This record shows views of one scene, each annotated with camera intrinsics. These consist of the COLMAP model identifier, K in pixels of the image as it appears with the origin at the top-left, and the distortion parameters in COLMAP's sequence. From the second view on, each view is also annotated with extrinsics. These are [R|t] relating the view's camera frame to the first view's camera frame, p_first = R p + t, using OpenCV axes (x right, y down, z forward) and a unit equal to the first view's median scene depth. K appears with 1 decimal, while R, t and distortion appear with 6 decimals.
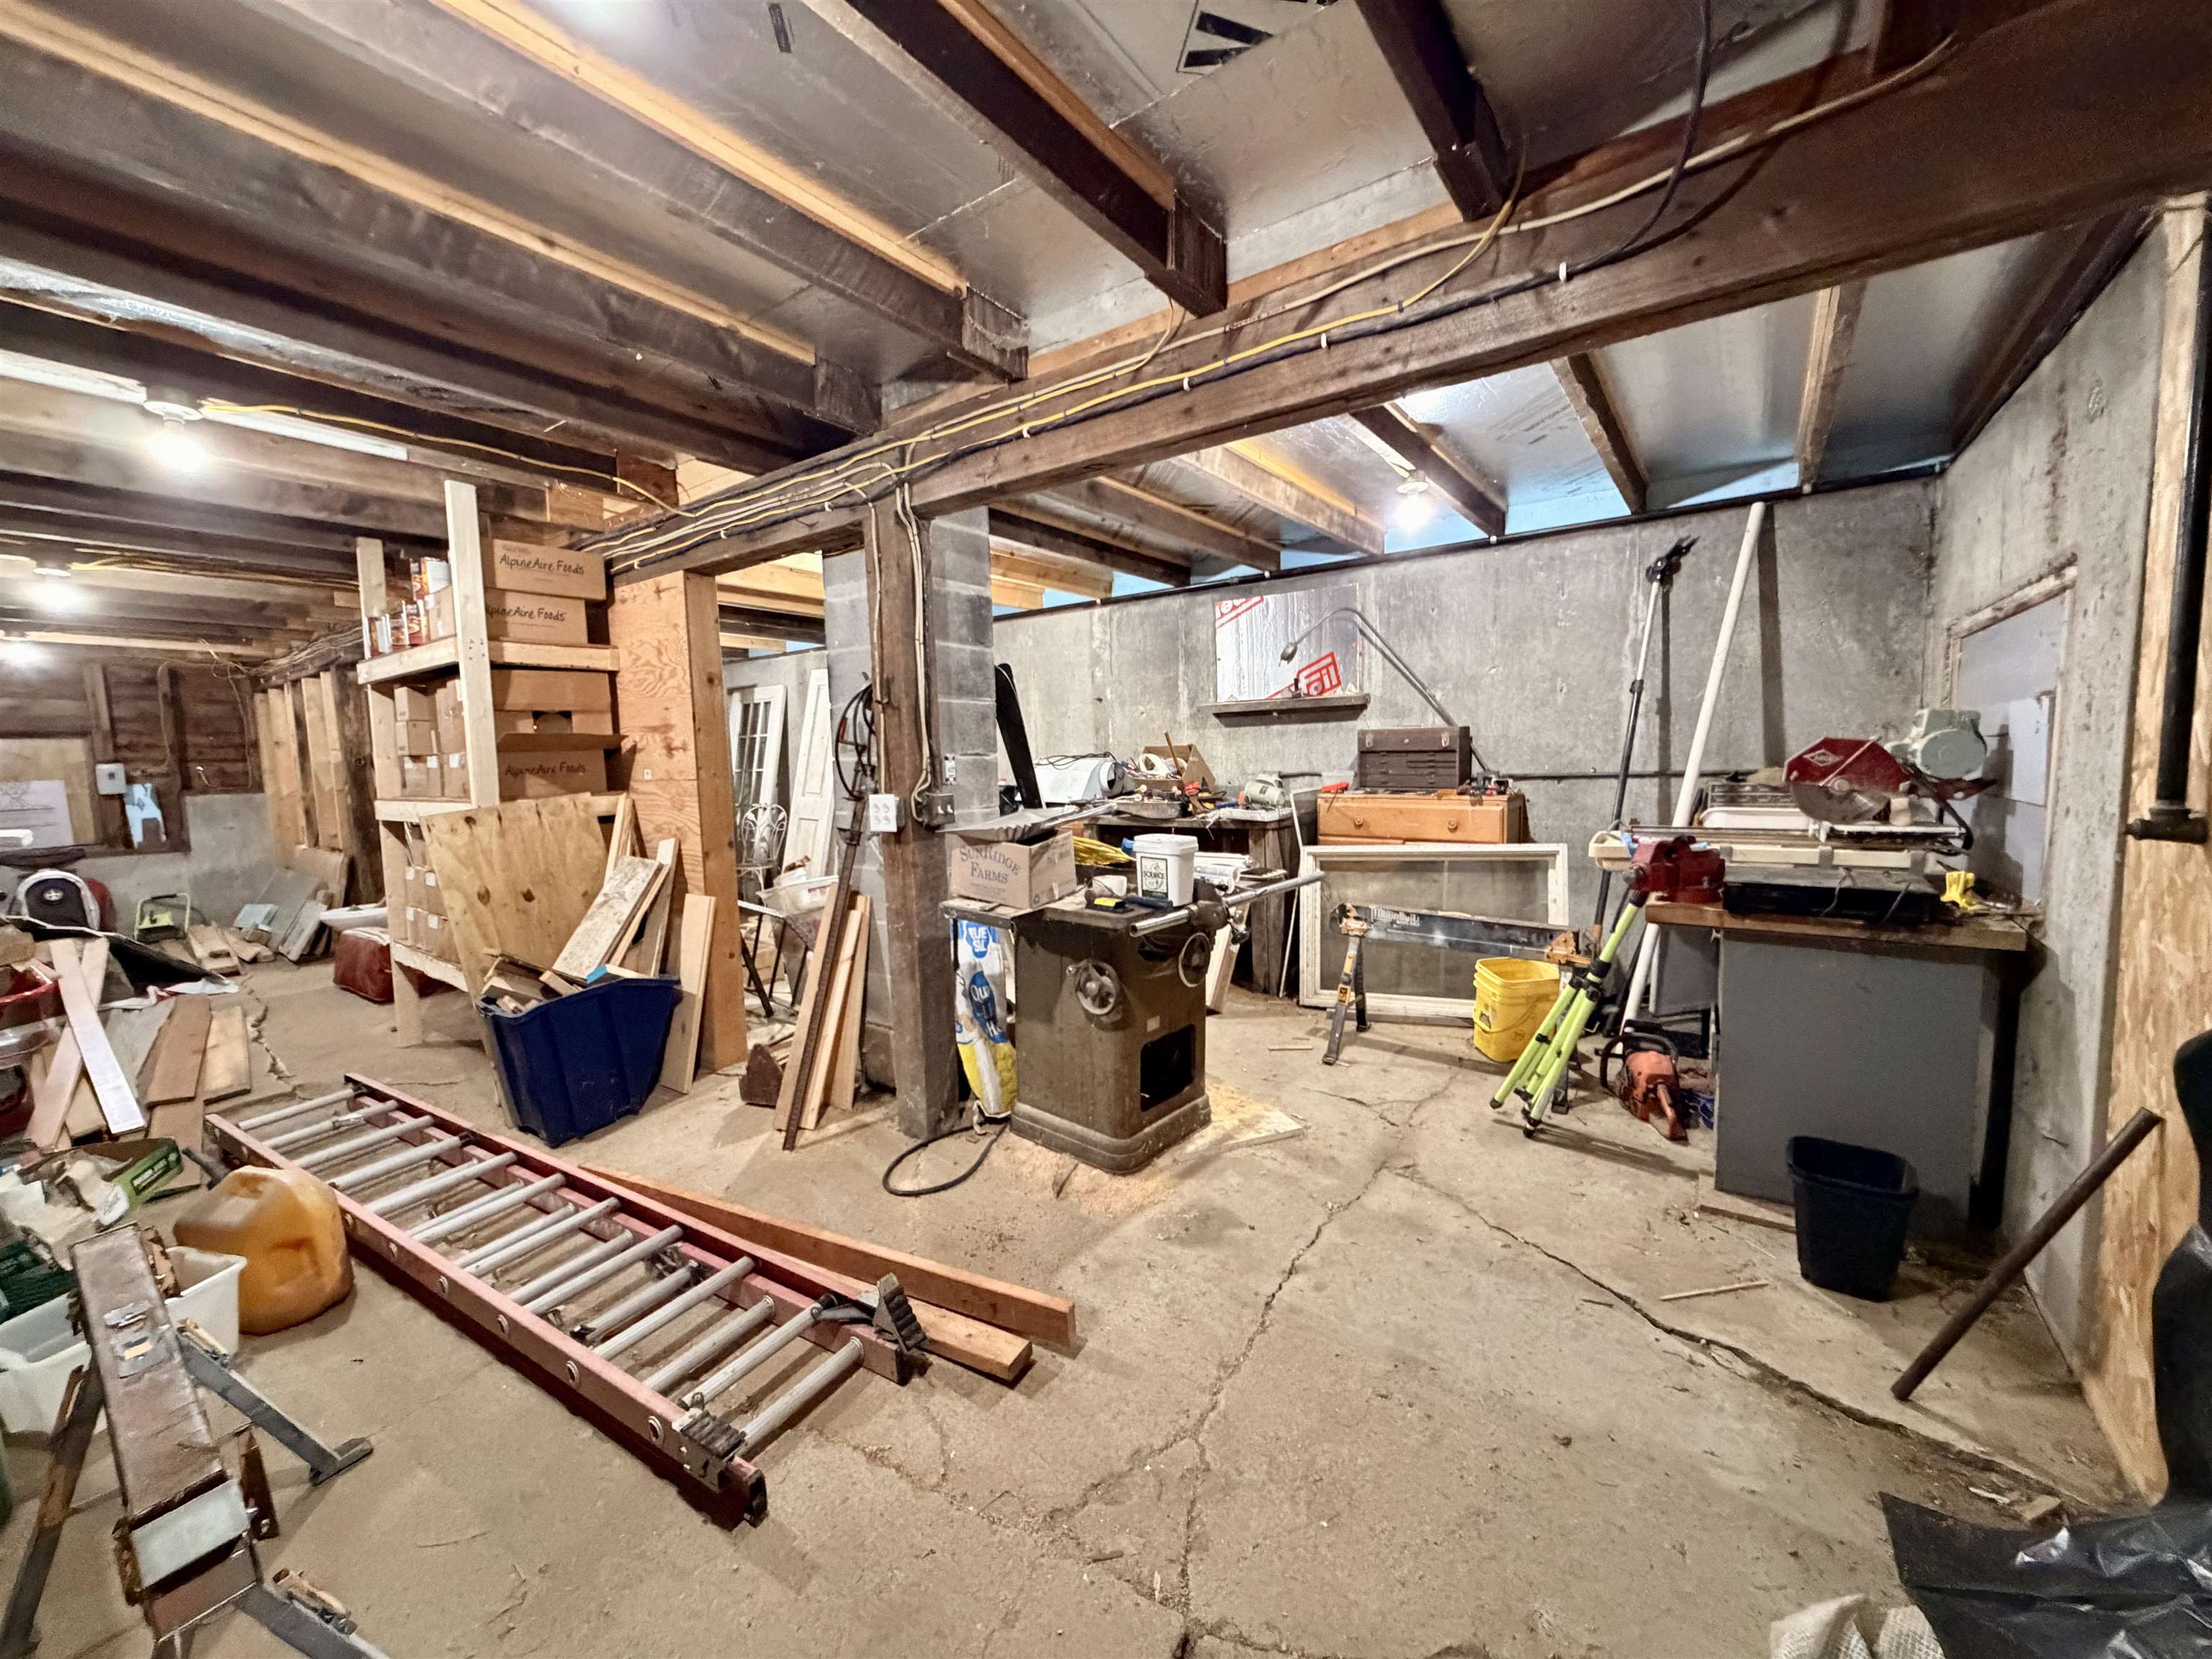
lens RADIAL K [[884.9, 0, 1100.5], [0, 884.9, 822.3], [0, 0, 1]] dist [0.001921, -0.000097]
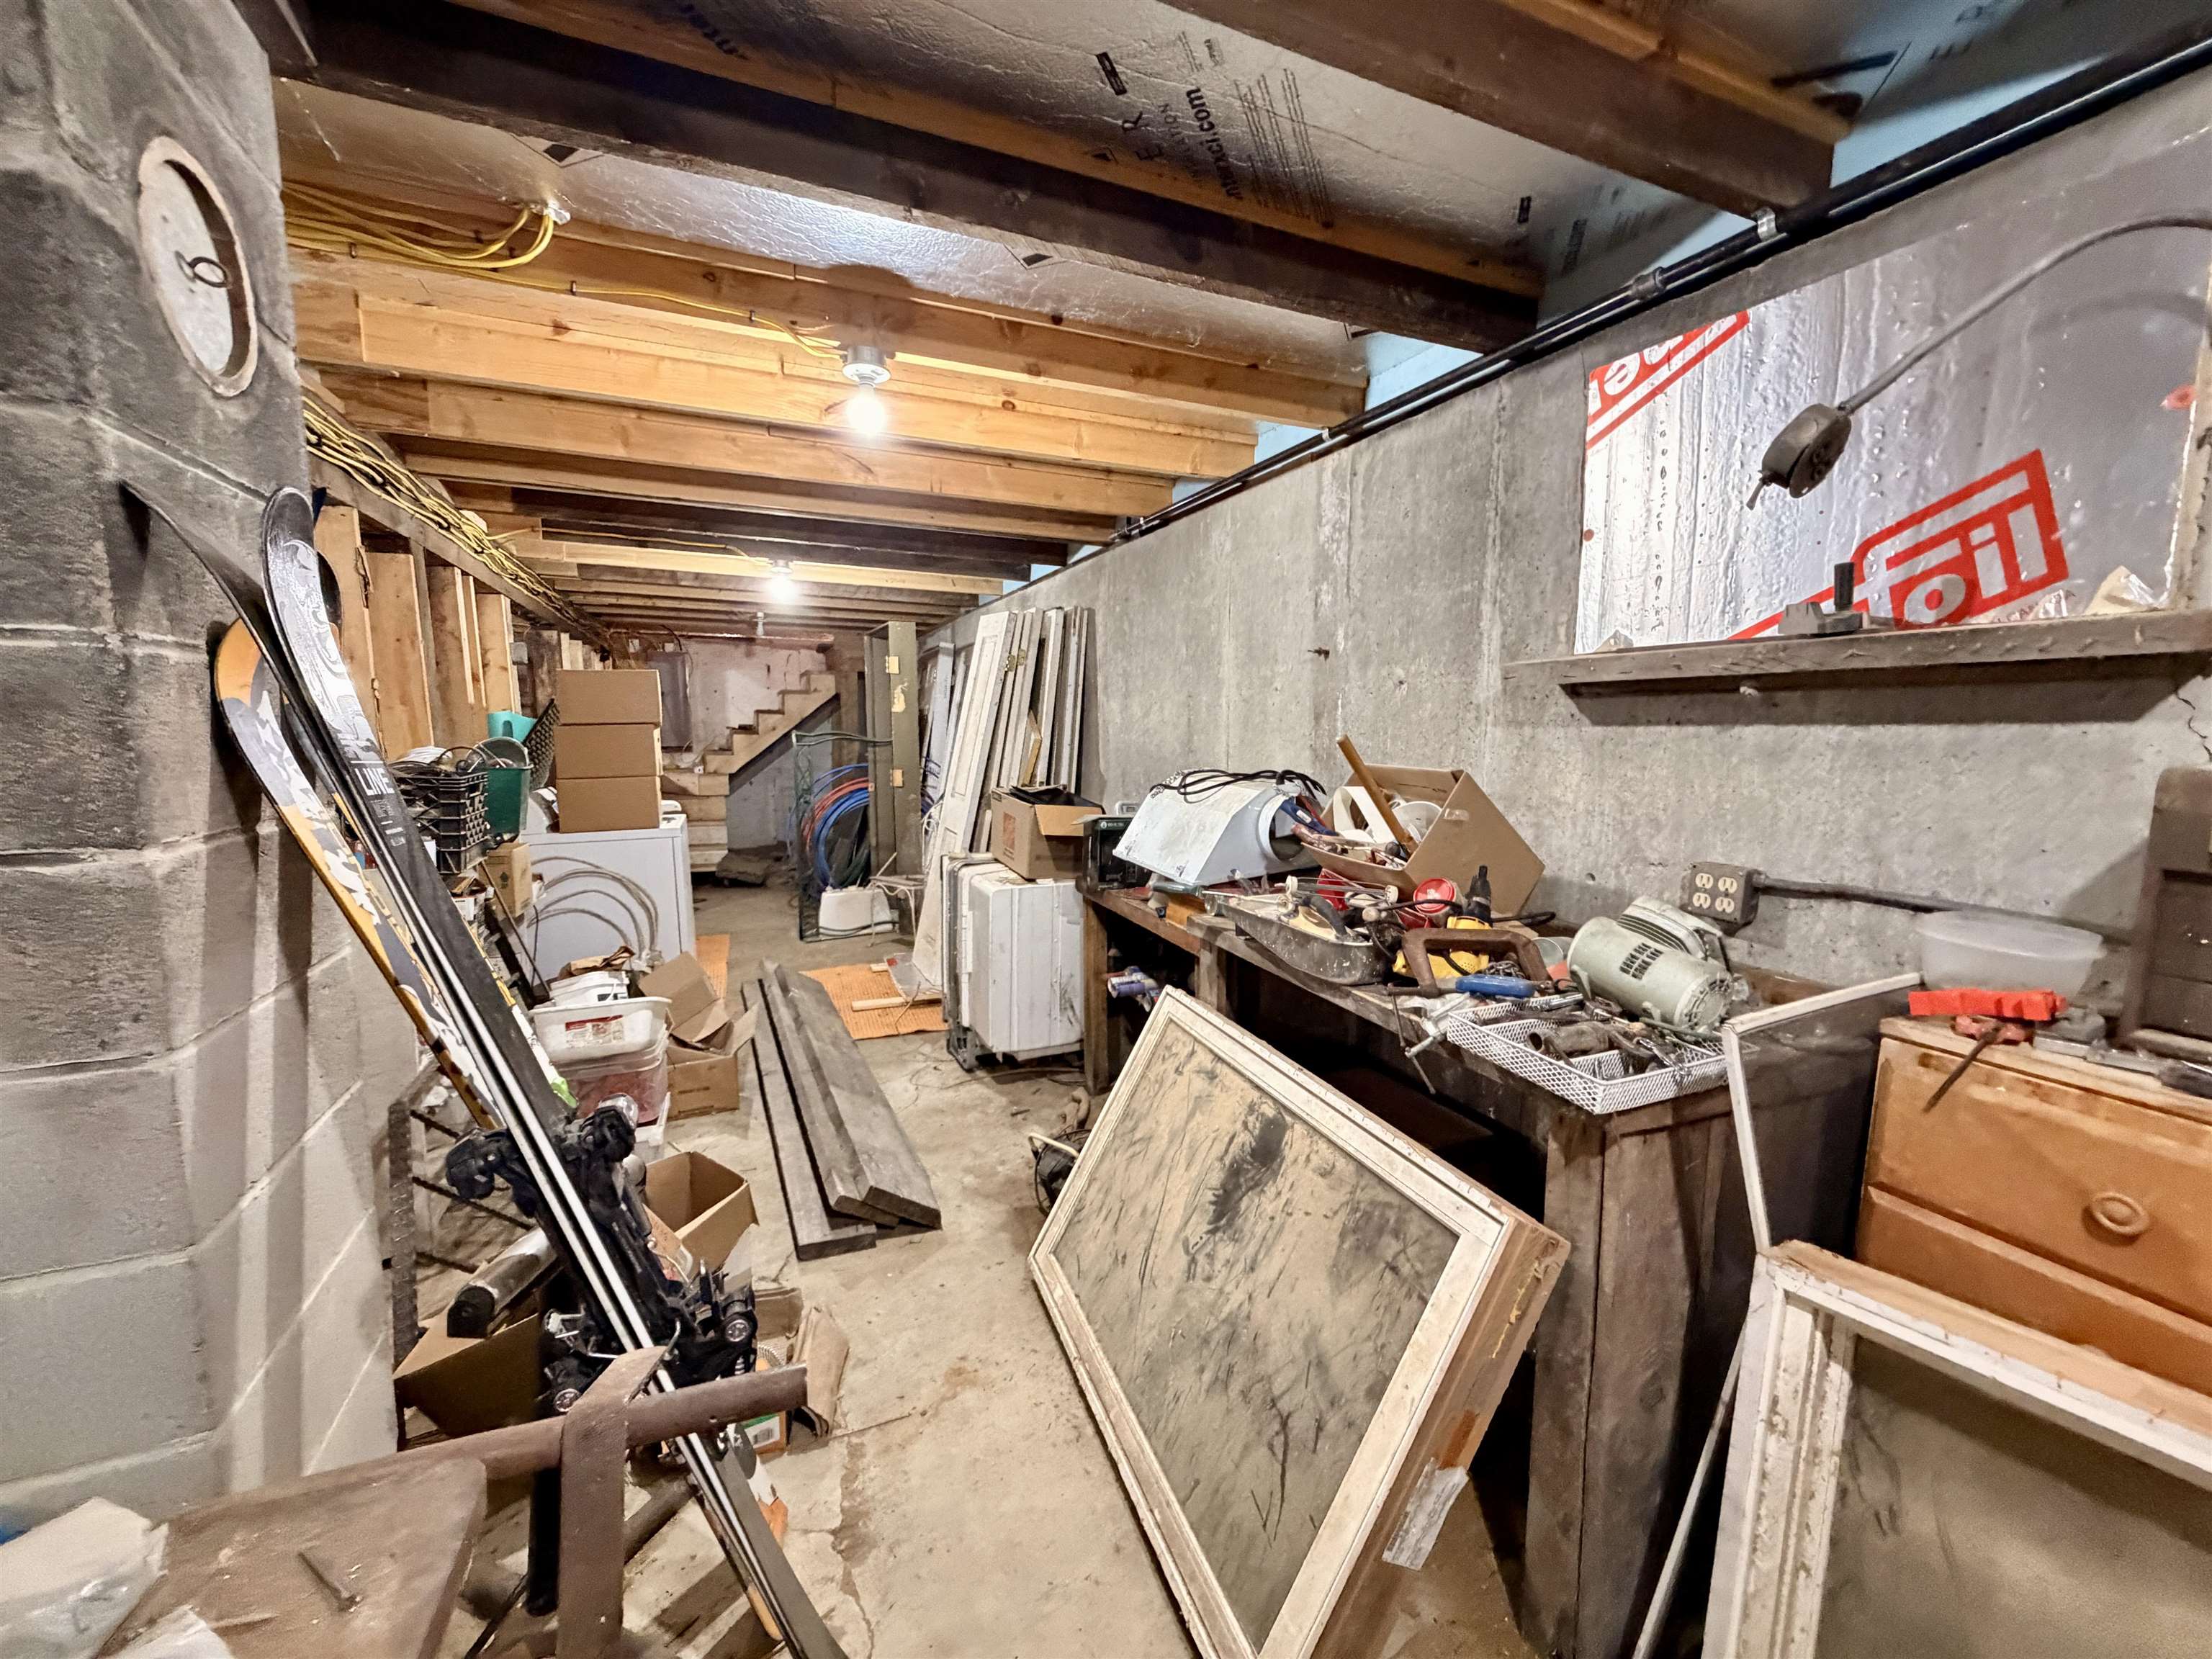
lens RADIAL K [[884.9, 0, 1097.7], [0, 884.9, 823.7], [0, 0, 1]] dist [0.001921, -0.000097]
pose [[0.862997, 0.087123, -0.497640, 0.217716], [-0.066572, 0.996040, 0.058932, -0.108147], [0.500803, -0.017730, 0.865380, 0.846104]]
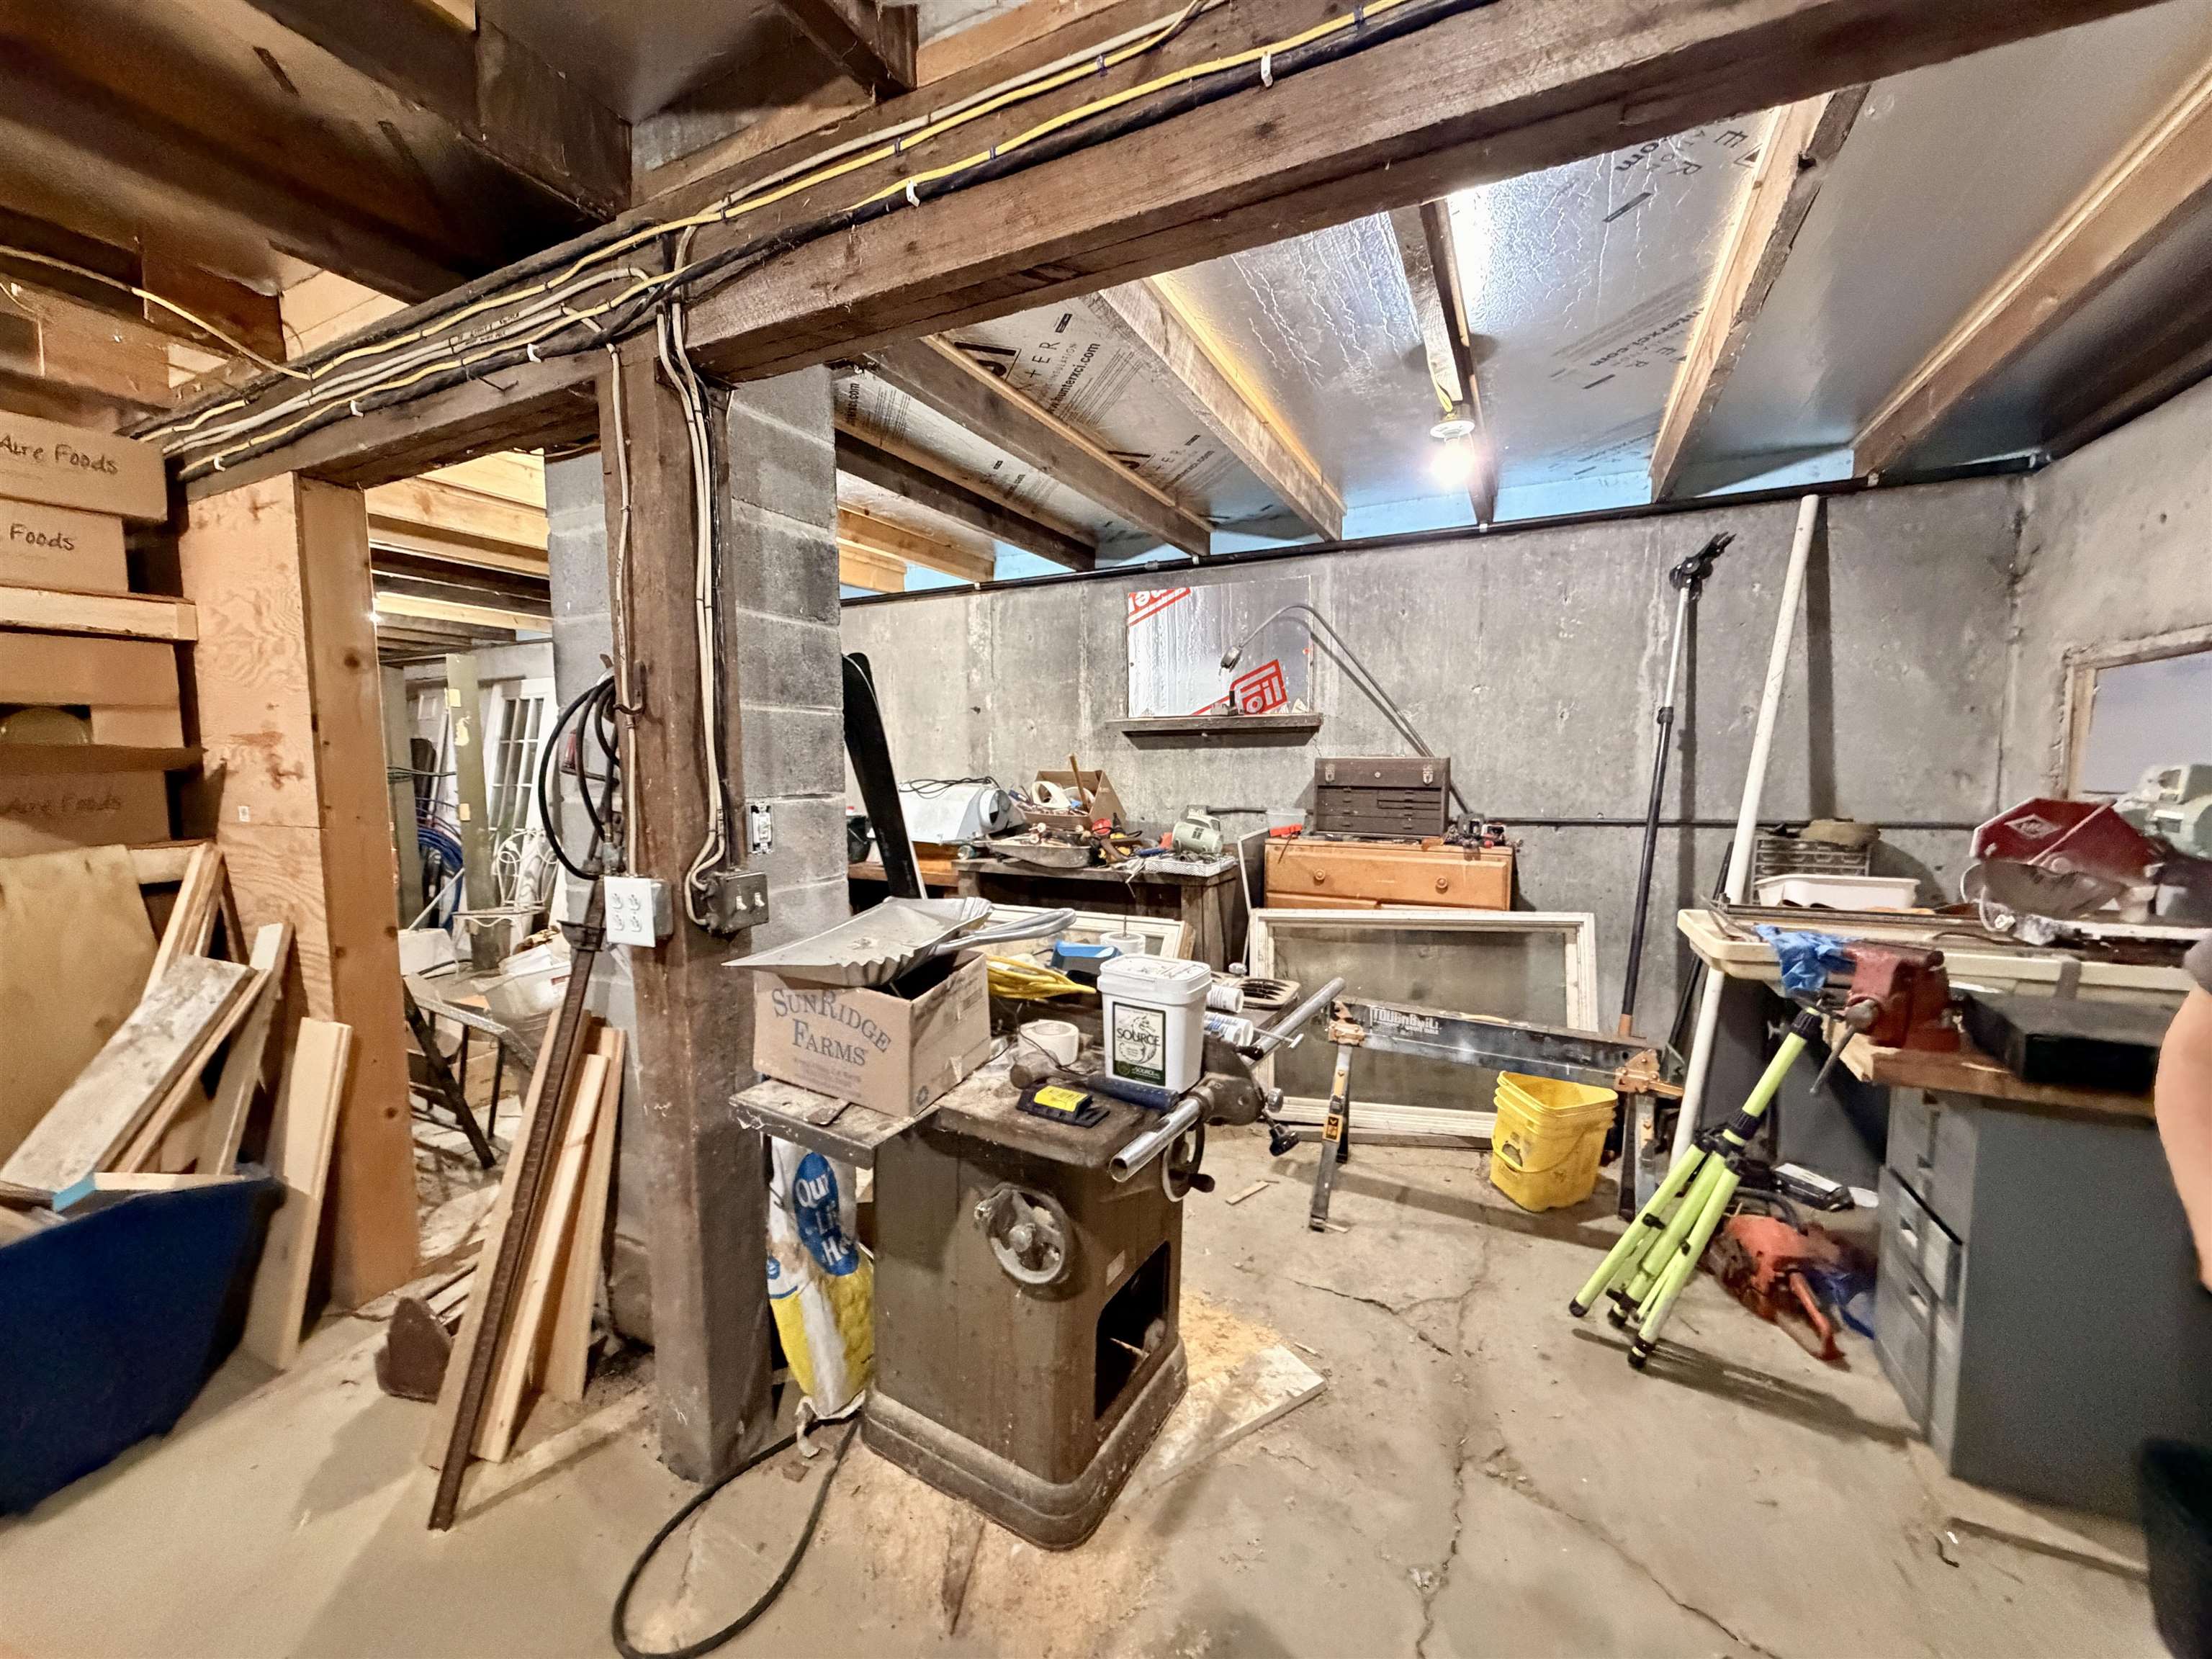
lens RADIAL K [[884.9, 0, 1100.1], [0, 884.9, 823.1], [0, 0, 1]] dist [0.001921, -0.000097]
pose [[0.985728, 0.008417, 0.168136, -0.039043], [-0.007031, 0.999936, -0.008833, -0.047824], [-0.168199, 0.007525, 0.985724, 0.313794]]
